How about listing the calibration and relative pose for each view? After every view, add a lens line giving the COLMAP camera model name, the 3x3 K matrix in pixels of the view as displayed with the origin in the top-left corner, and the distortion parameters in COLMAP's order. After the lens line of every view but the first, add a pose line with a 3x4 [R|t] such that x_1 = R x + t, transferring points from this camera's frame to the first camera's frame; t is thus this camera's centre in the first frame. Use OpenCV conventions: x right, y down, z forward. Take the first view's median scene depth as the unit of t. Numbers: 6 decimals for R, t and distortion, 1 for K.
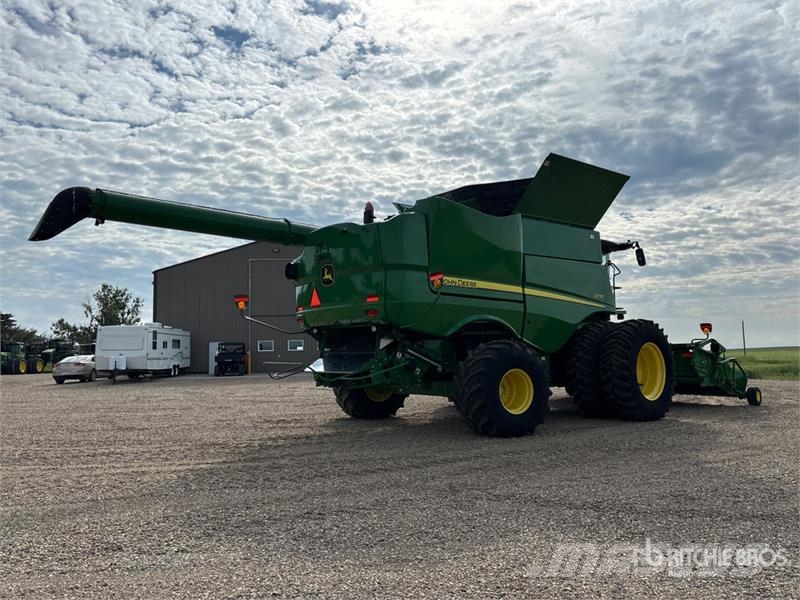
lens RADIAL K [[613.4, 0, 395.2], [0, 613.4, 305.7], [0, 0, 1]] dist [0.036996, -0.050457]
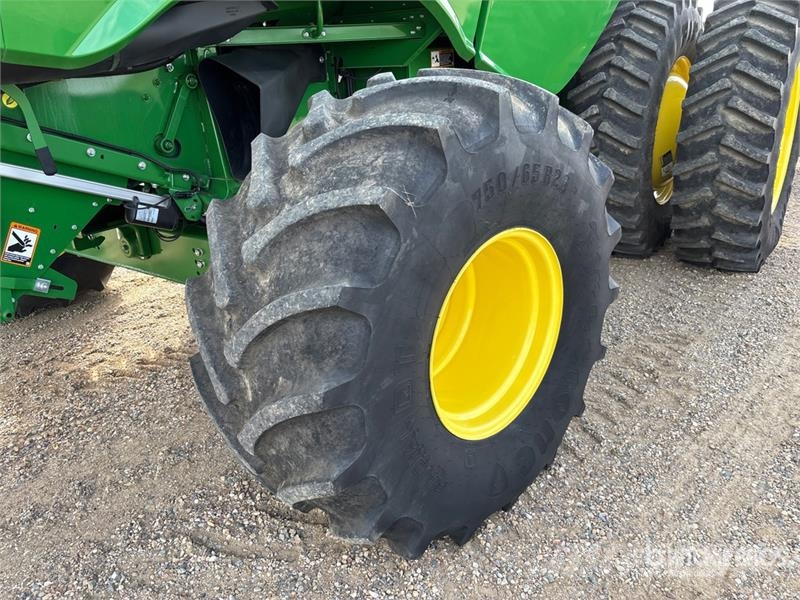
lens RADIAL K [[613.4, 0, 401.0], [0, 613.4, 302.2], [0, 0, 1]] dist [0.036996, -0.050457]
pose [[0.971423, -0.113746, 0.208326, 0.103998], [0.012138, 0.900353, 0.434991, 0.033232], [-0.237045, -0.420031, 0.876004, 0.711504]]
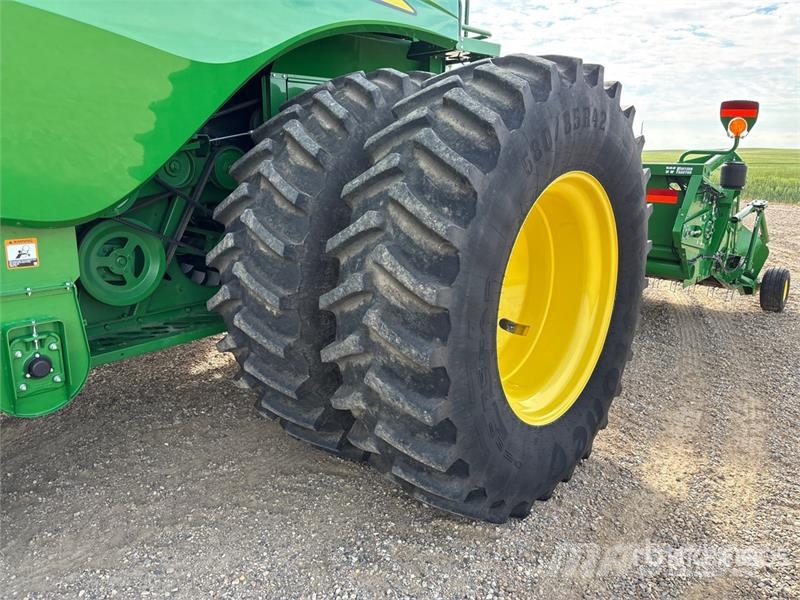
lens RADIAL K [[613.3, 0, 394.8], [0, 613.3, 304.2], [0, 0, 1]] dist [0.046442, -0.060690]
pose [[0.988009, -0.012433, 0.153895, 0.330918], [-0.037789, 0.946963, 0.319112, 0.038697], [-0.149700, -0.321101, 0.935139, 0.825981]]
